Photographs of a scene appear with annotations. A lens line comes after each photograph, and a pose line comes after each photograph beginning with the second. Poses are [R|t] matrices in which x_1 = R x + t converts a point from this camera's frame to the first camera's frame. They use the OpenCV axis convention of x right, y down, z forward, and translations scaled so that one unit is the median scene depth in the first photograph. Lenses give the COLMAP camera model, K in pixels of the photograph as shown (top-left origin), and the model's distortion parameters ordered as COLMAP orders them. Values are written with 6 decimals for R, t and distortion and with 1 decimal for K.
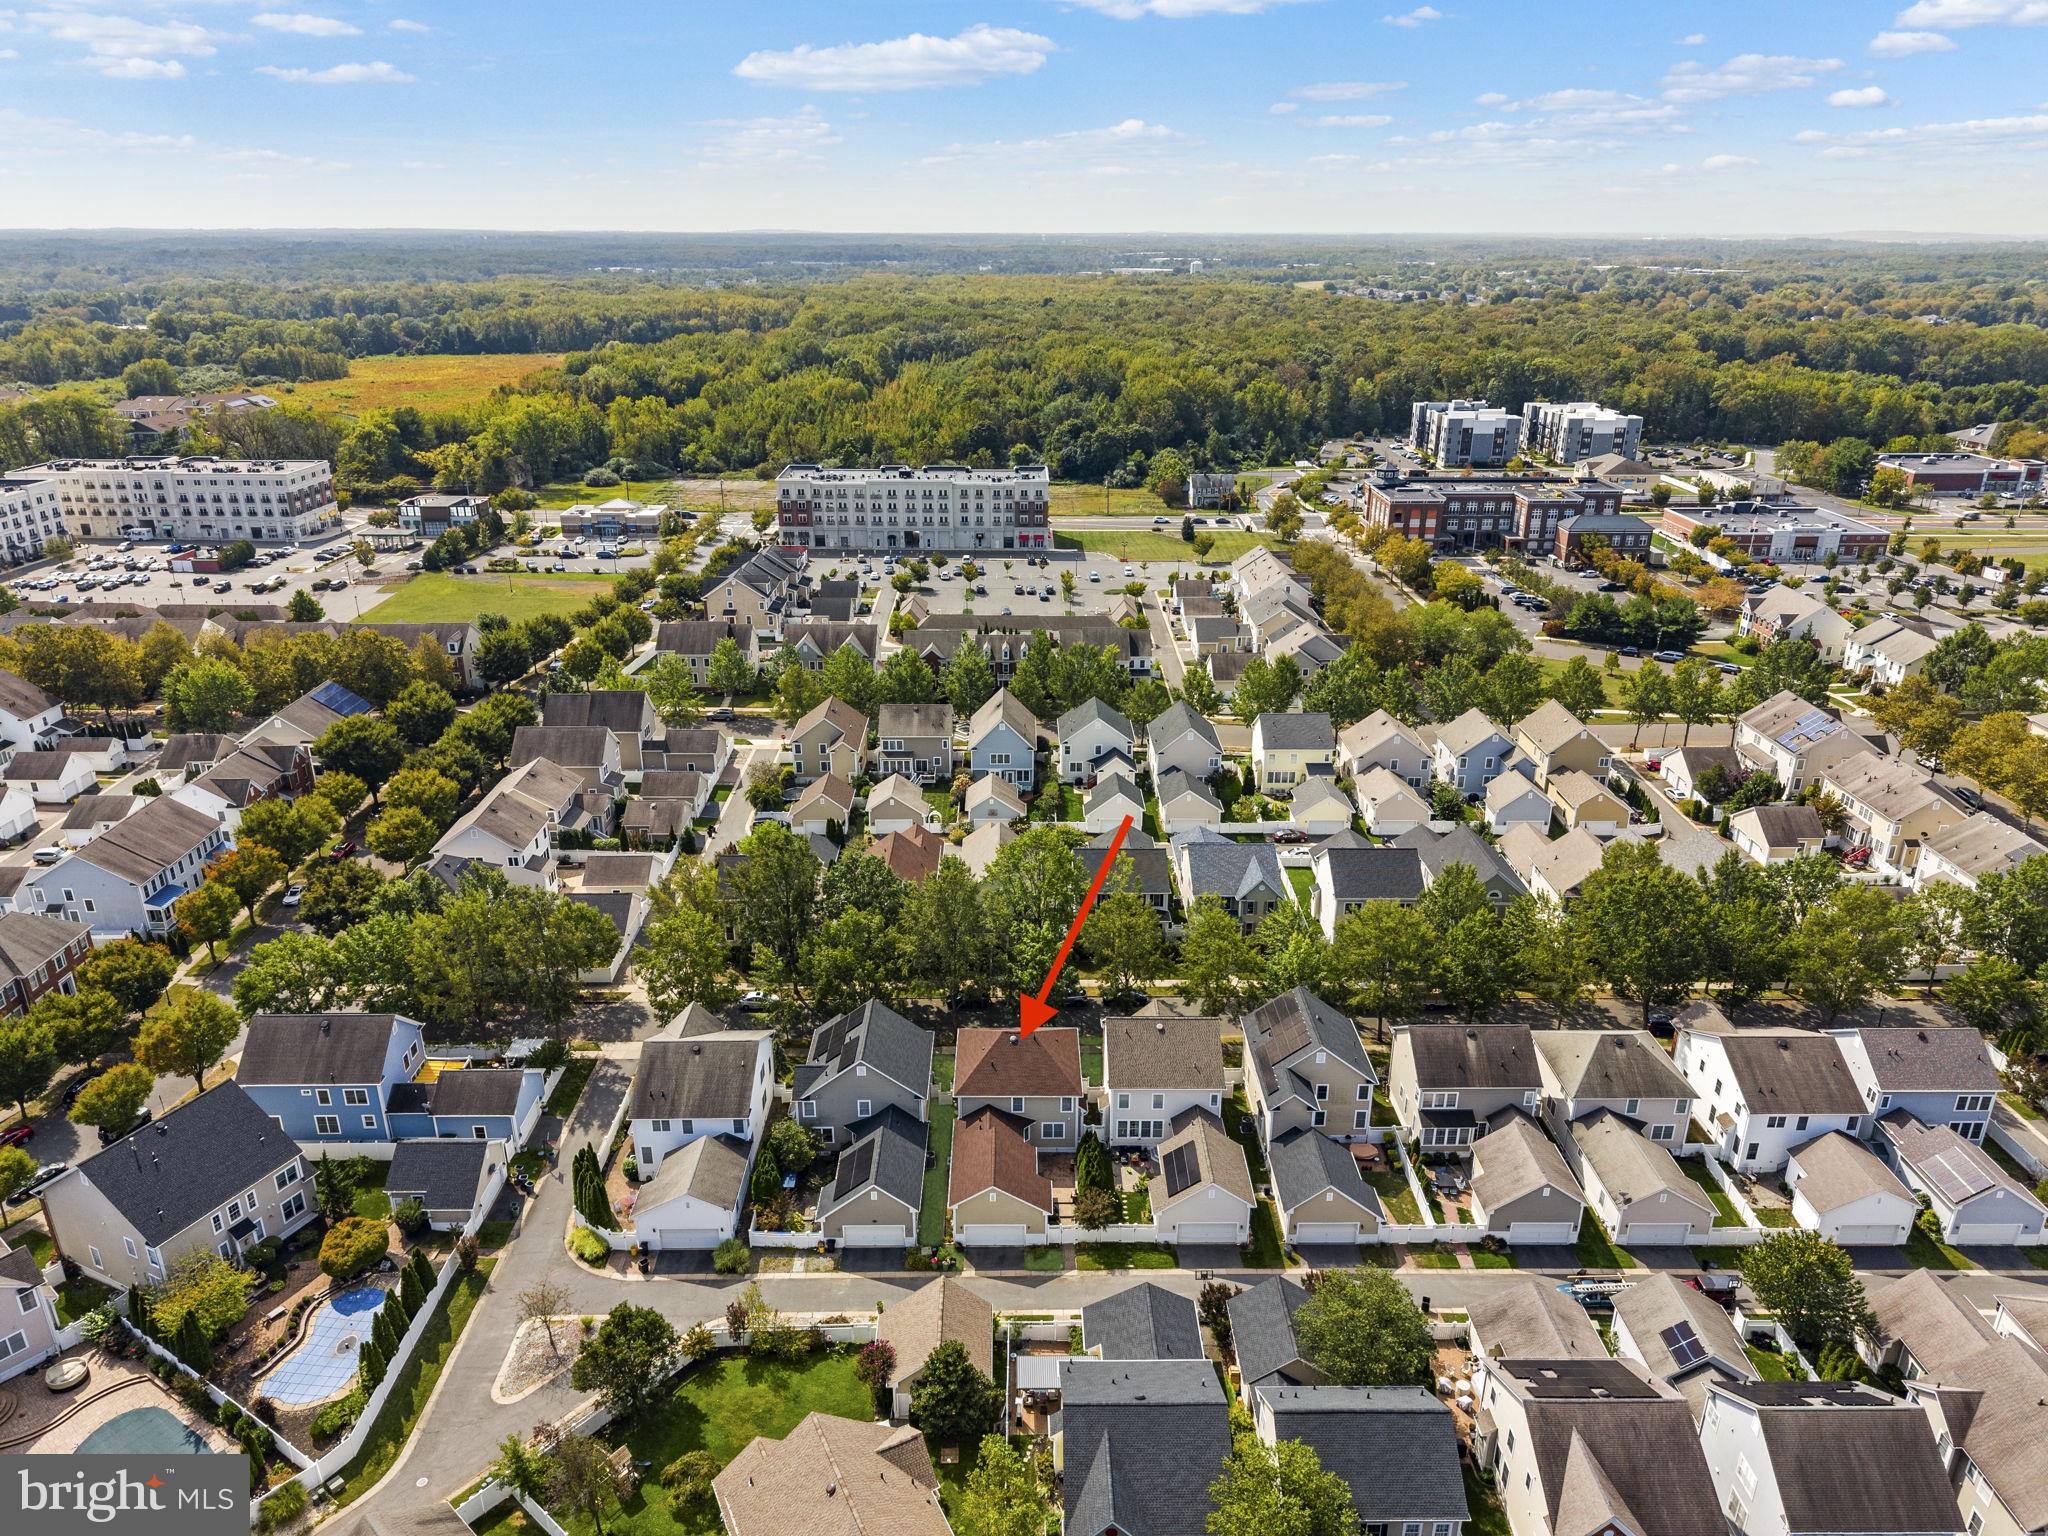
lens RADIAL K [[1408.6, 0, 1050.0], [0, 1408.6, 762.5], [0, 0, 1]] dist [0.049113, -0.051571]
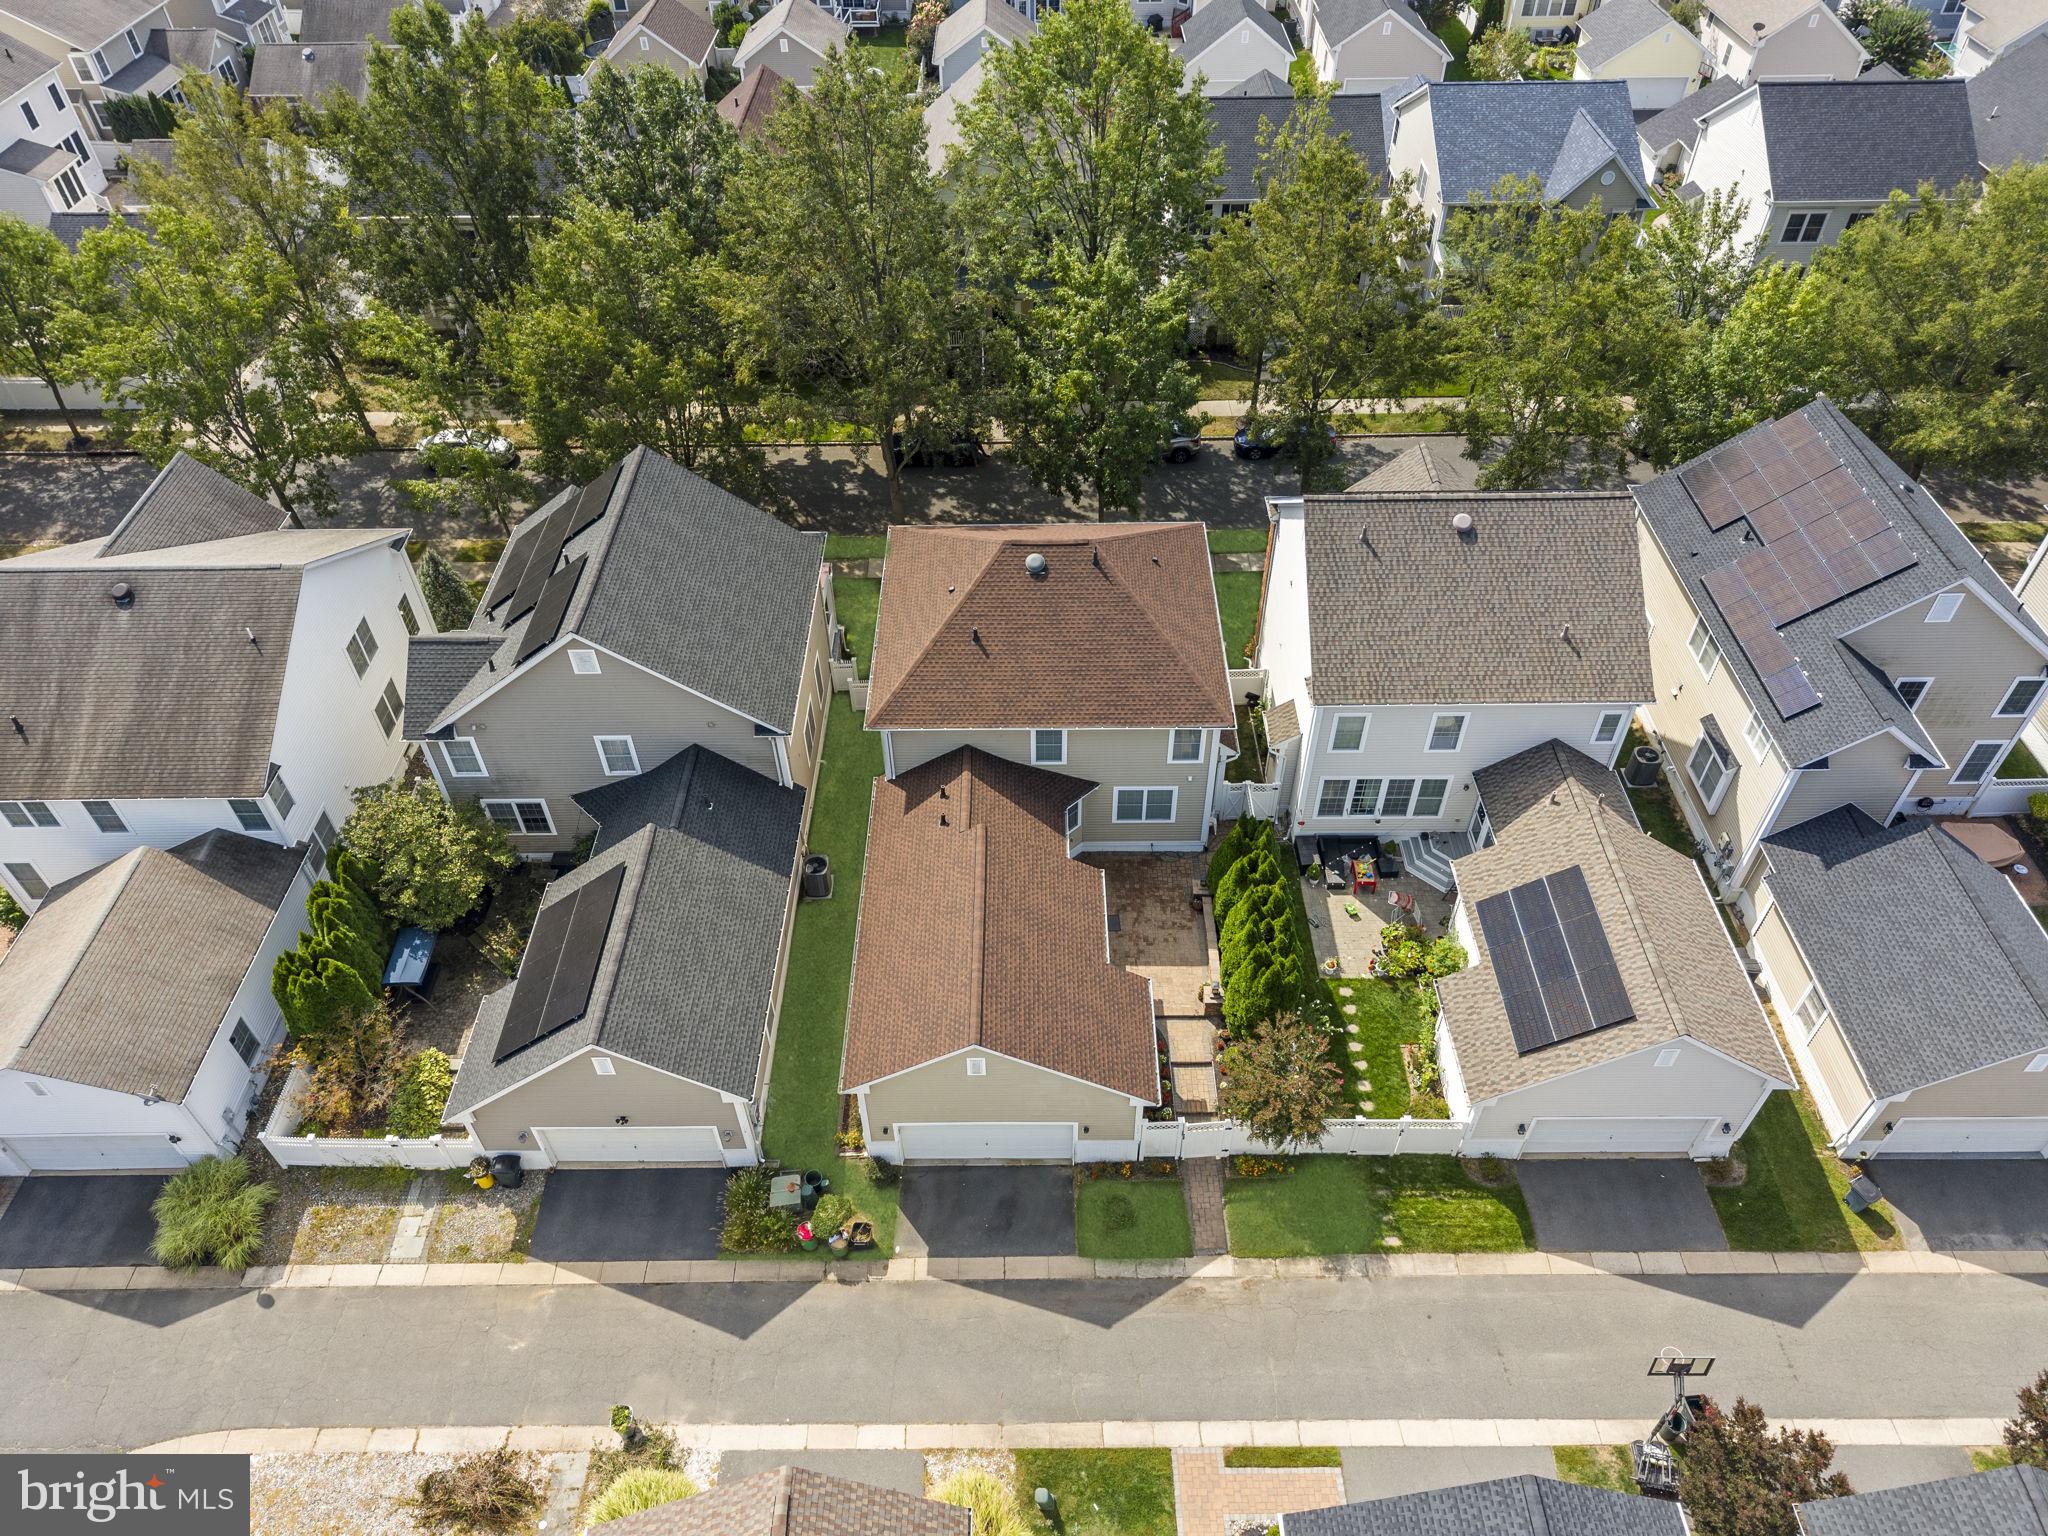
lens RADIAL K [[1408.8, 0, 1024.0], [0, 1408.8, 768.0], [0, 0, 1]] dist [0.069249, -0.089690]
pose [[0.999443, -0.000198, -0.033361, -0.017664], [0.012804, 0.925669, 0.378117, 0.116084], [0.030806, -0.378334, 0.925156, 0.685447]]
